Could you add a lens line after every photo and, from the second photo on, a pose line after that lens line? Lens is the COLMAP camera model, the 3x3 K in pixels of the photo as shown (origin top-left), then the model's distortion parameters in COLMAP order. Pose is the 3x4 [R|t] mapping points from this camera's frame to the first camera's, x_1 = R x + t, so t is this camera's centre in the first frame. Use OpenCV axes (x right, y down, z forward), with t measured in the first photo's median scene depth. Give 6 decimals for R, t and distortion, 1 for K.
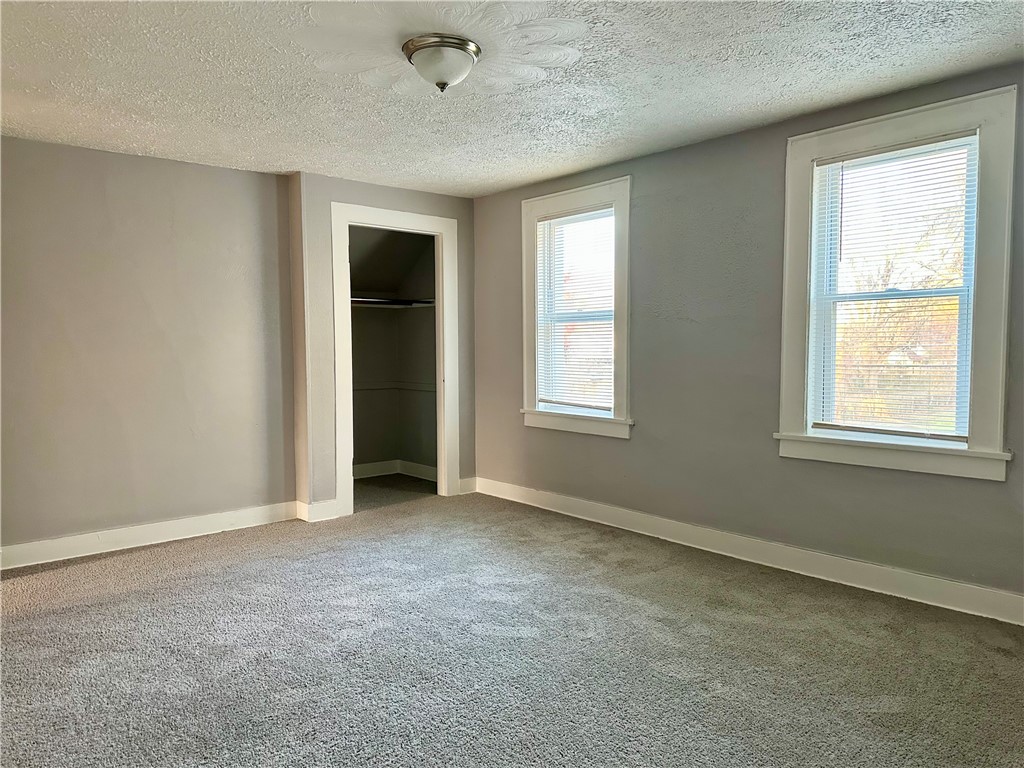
lens RADIAL K [[716.0, 0, 521.0], [0, 716.0, 388.8], [0, 0, 1]] dist [0.076445, -0.110558]
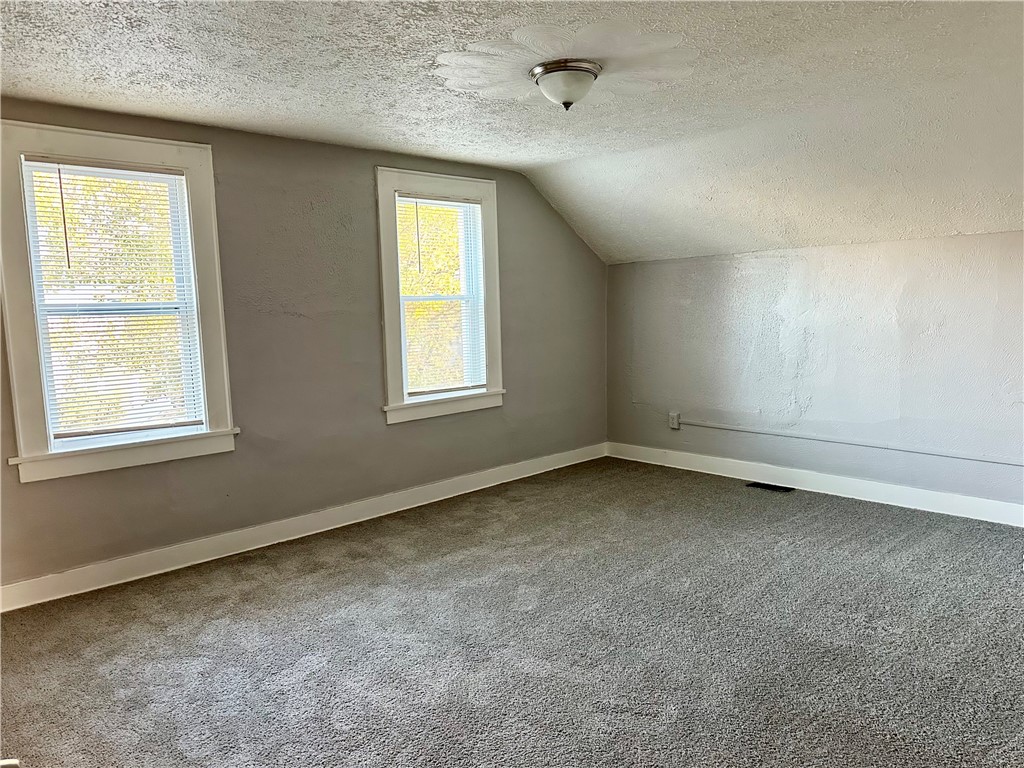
lens RADIAL K [[716.0, 0, 521.0], [0, 716.0, 388.8], [0, 0, 1]] dist [0.076445, -0.110558]
pose [[-0.044675, -0.113102, 0.992578, -0.798957], [0.084368, 0.989594, 0.116560, -0.084590], [-0.995433, 0.088949, -0.034668, 0.738303]]
